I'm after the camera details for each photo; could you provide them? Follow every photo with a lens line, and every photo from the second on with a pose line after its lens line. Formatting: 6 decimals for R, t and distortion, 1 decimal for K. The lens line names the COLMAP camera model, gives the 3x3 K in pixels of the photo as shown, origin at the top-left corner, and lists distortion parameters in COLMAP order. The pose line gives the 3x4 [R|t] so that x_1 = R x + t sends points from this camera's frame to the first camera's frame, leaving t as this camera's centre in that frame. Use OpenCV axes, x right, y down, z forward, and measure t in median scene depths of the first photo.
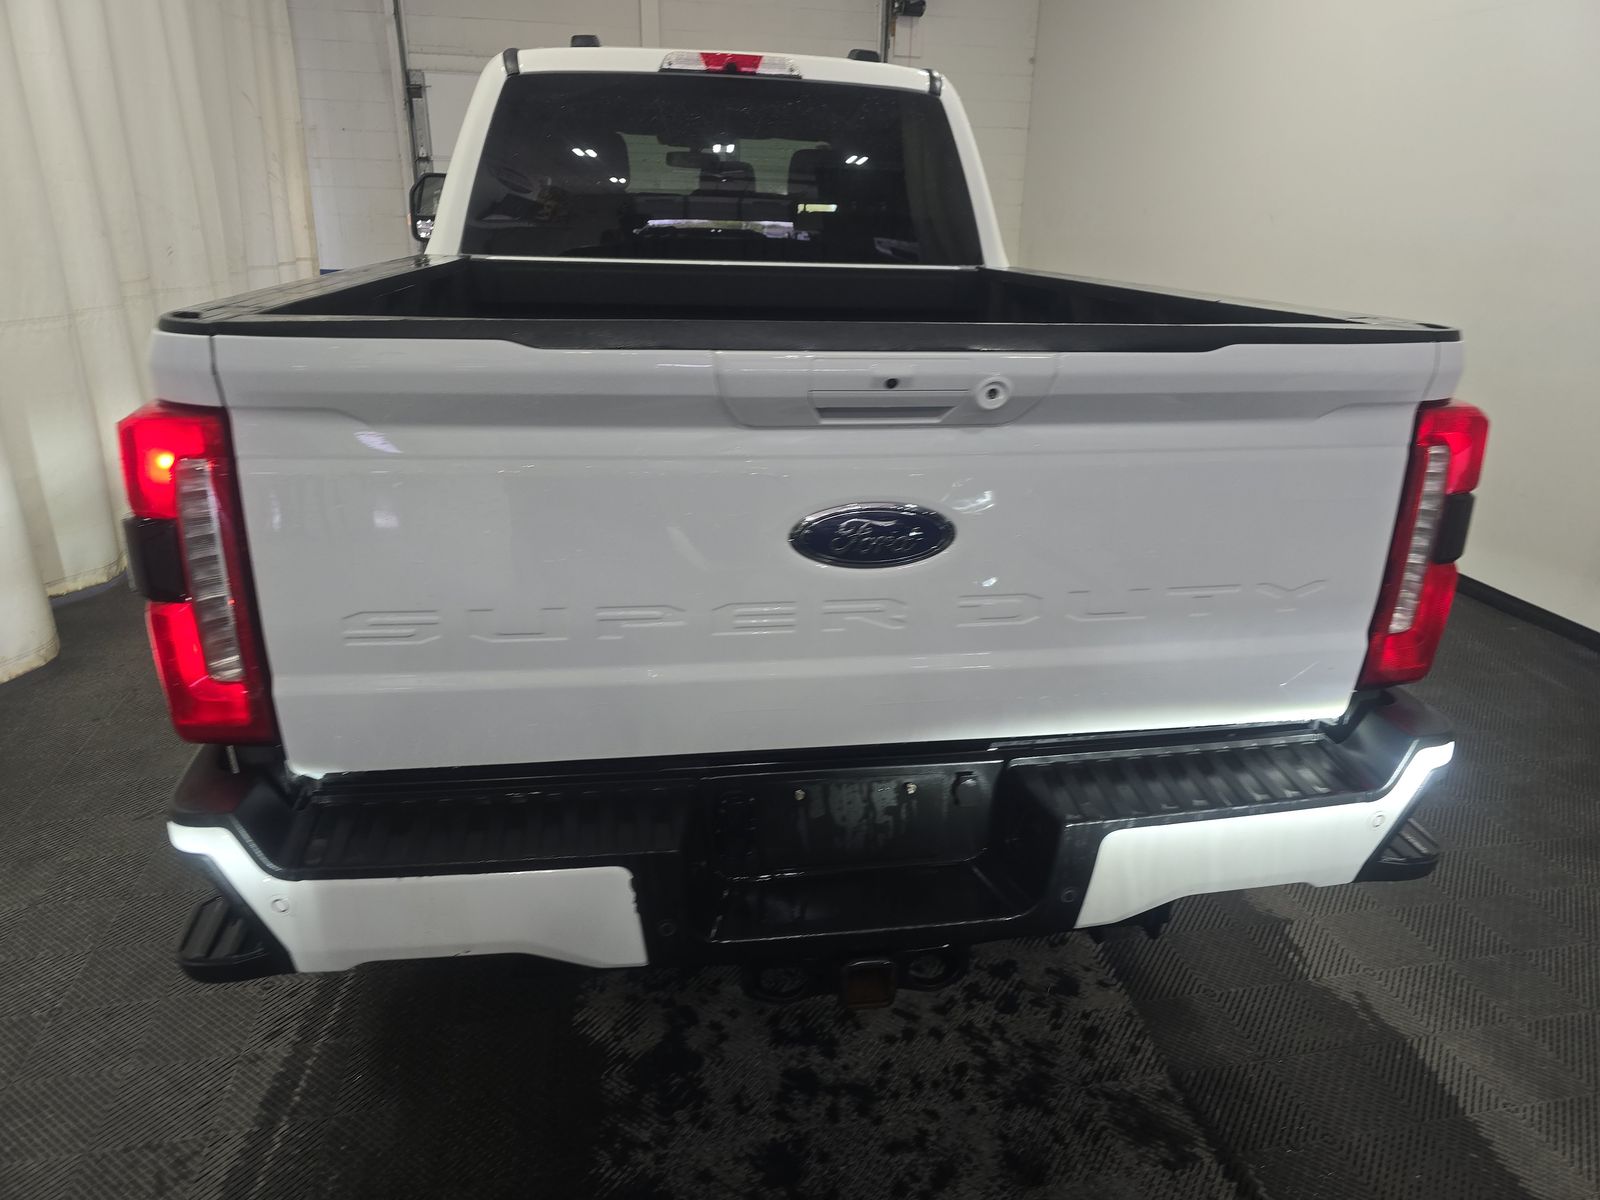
lens RADIAL K [[1084.8, 0, 819.4], [0, 1084.8, 606.5], [0, 0, 1]] dist [0.057702, -0.061961]
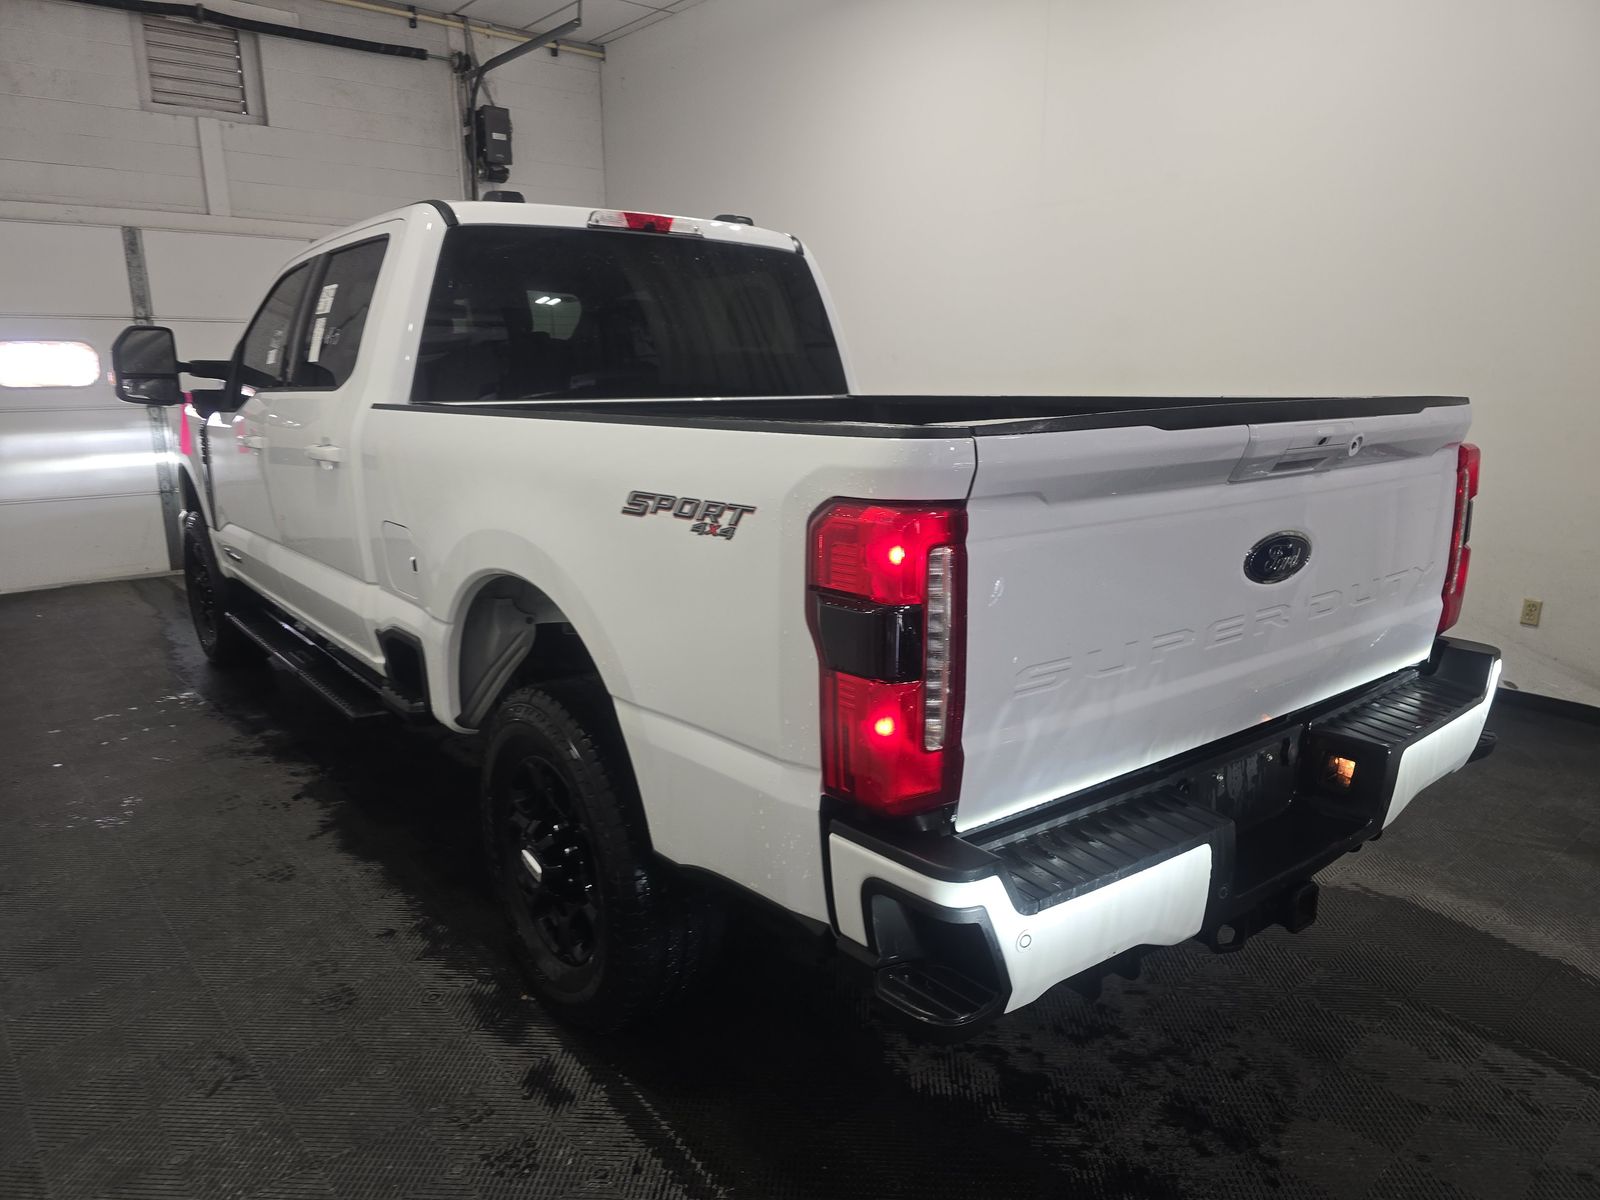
lens RADIAL K [[1084.8, 0, 819.4], [0, 1084.8, 606.5], [0, 0, 1]] dist [0.057702, -0.061961]
pose [[0.869678, -0.132888, 0.475396, -0.718619], [0.193463, 0.977792, -0.080593, -0.004486], [-0.454129, 0.162061, 0.876073, 0.051097]]
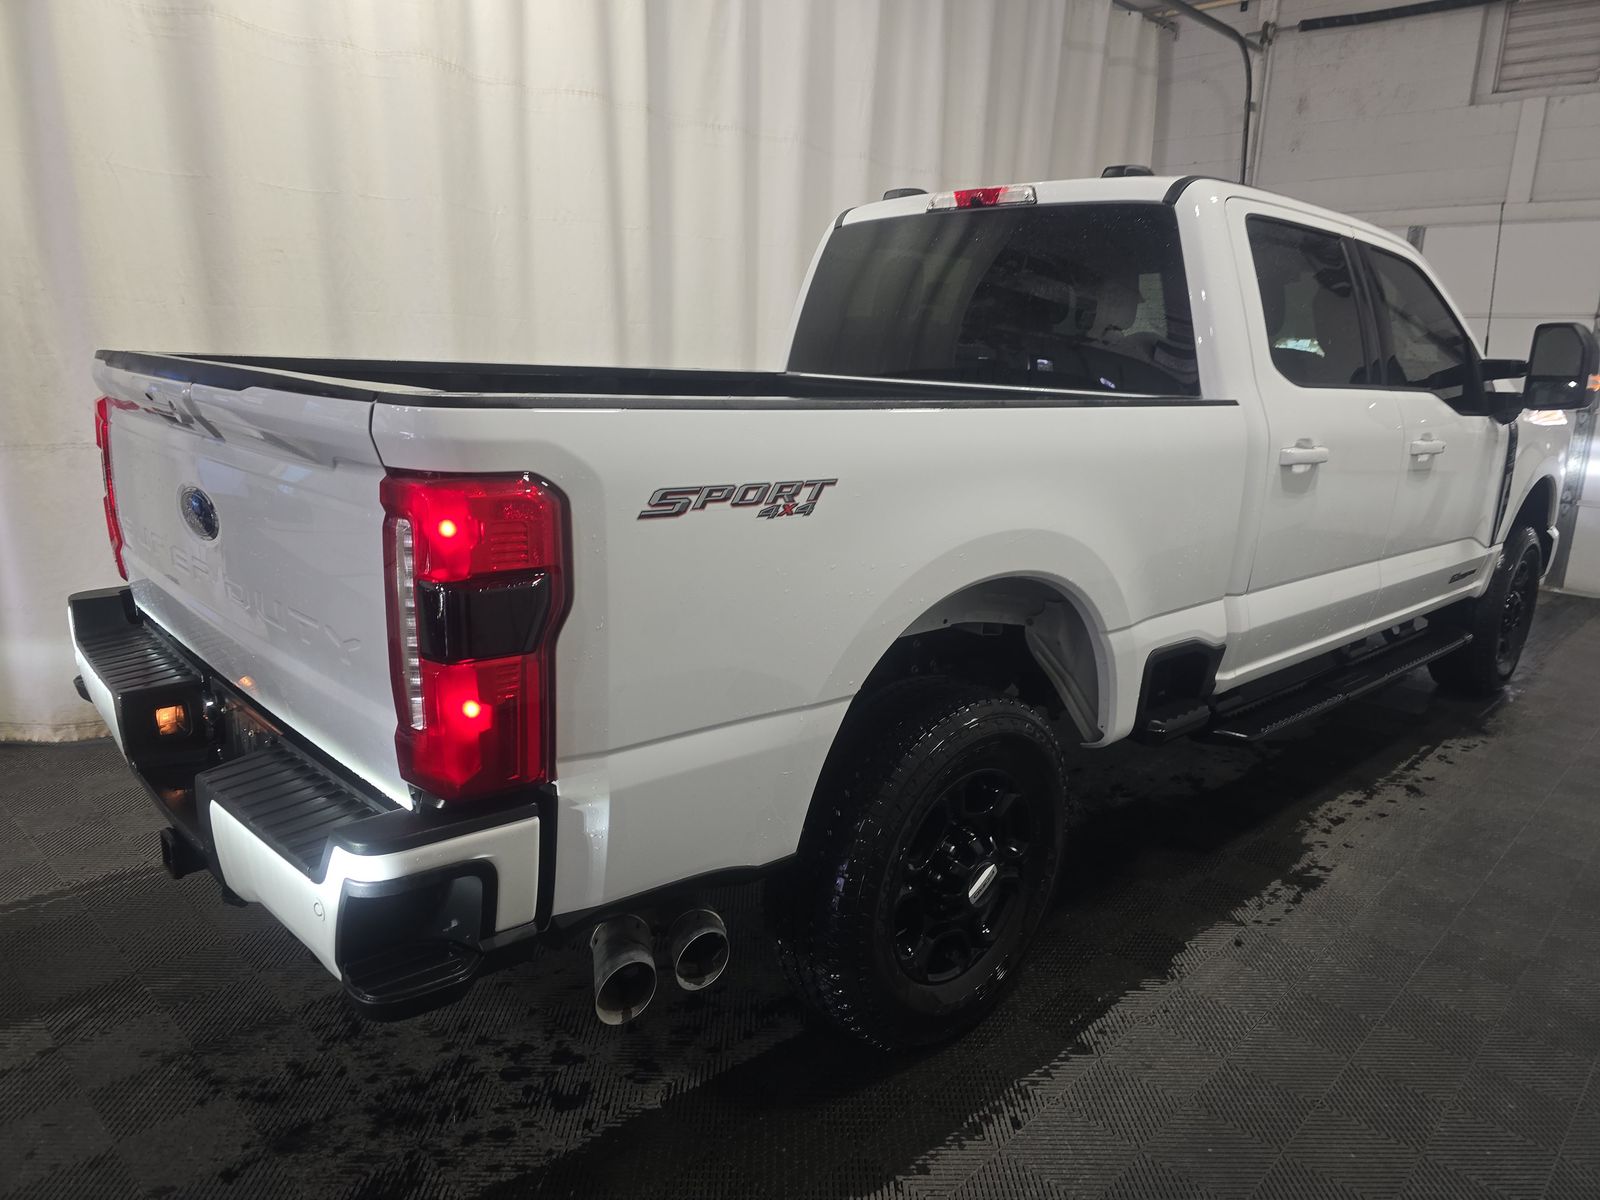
lens RADIAL K [[1062.5, 0, 800.0], [0, 1062.5, 600.0], [0, 0, 1]] dist [0.005991, -0.002541]
pose [[0.562733, 0.186440, -0.805339, 1.015790], [-0.300183, 0.953818, 0.011059, -0.134751], [0.770209, 0.235525, 0.592711, 0.525522]]
